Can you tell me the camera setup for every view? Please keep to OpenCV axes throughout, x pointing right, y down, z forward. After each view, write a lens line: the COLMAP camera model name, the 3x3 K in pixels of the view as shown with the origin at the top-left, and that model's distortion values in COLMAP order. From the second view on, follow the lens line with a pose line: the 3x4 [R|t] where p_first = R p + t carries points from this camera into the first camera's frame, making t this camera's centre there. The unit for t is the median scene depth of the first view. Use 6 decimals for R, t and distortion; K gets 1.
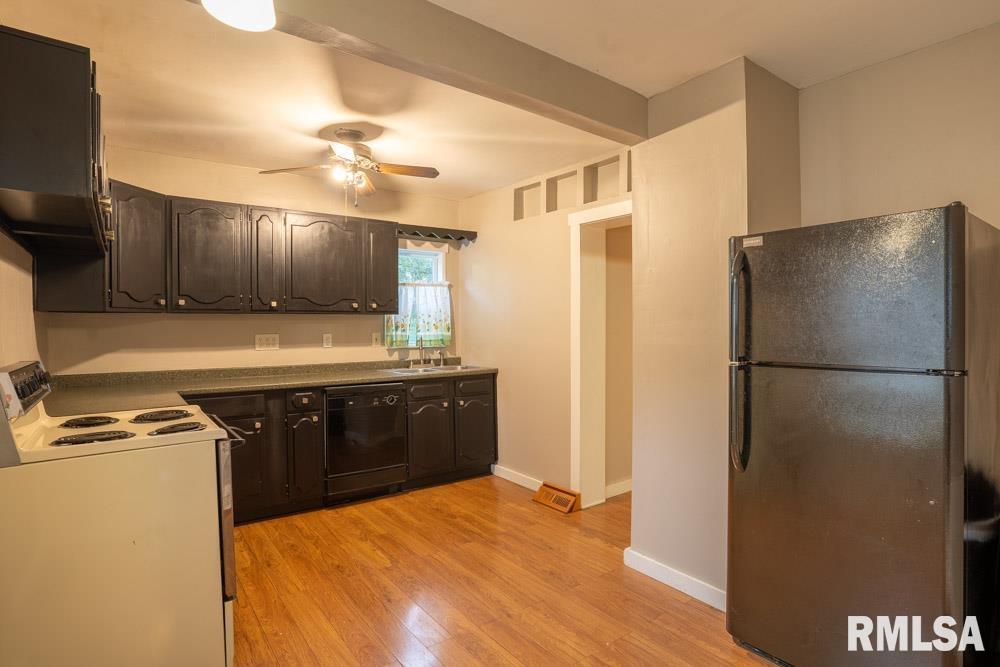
lens RADIAL K [[490.6, 0, 501.7], [0, 490.6, 332.5], [0, 0, 1]] dist [-0.029017, -0.000304]
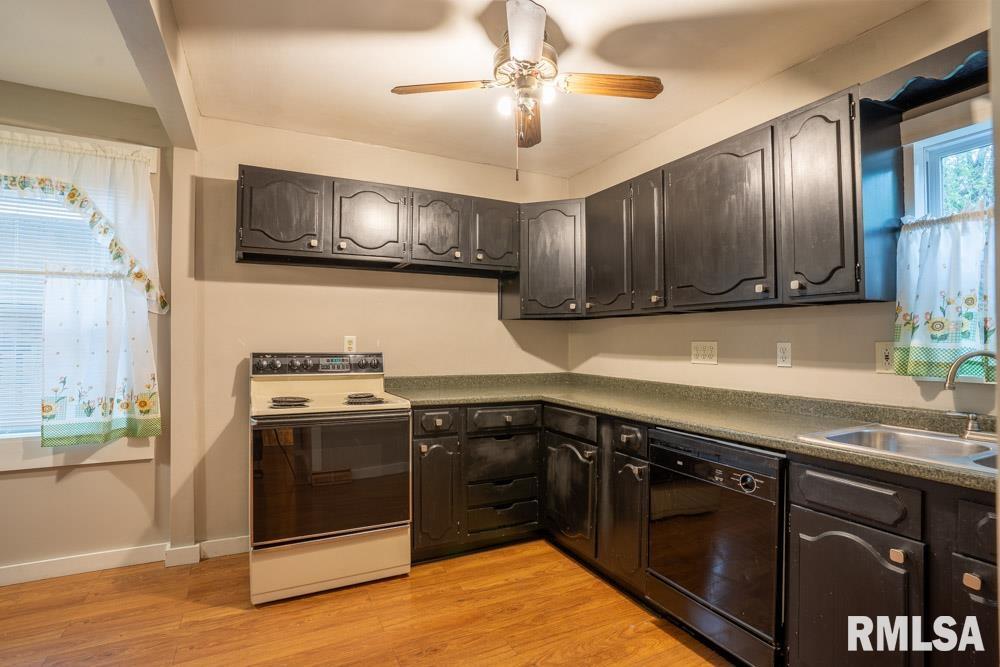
lens RADIAL K [[490.6, 0, 500.0], [0, 490.6, 332.8], [0, 0, 1]] dist [-0.029017, -0.000304]
pose [[-0.142996, -0.003817, -0.989716, 0.289741], [-0.005959, 0.999978, -0.002995, -0.005524], [0.989705, 0.005469, -0.143016, 0.883654]]
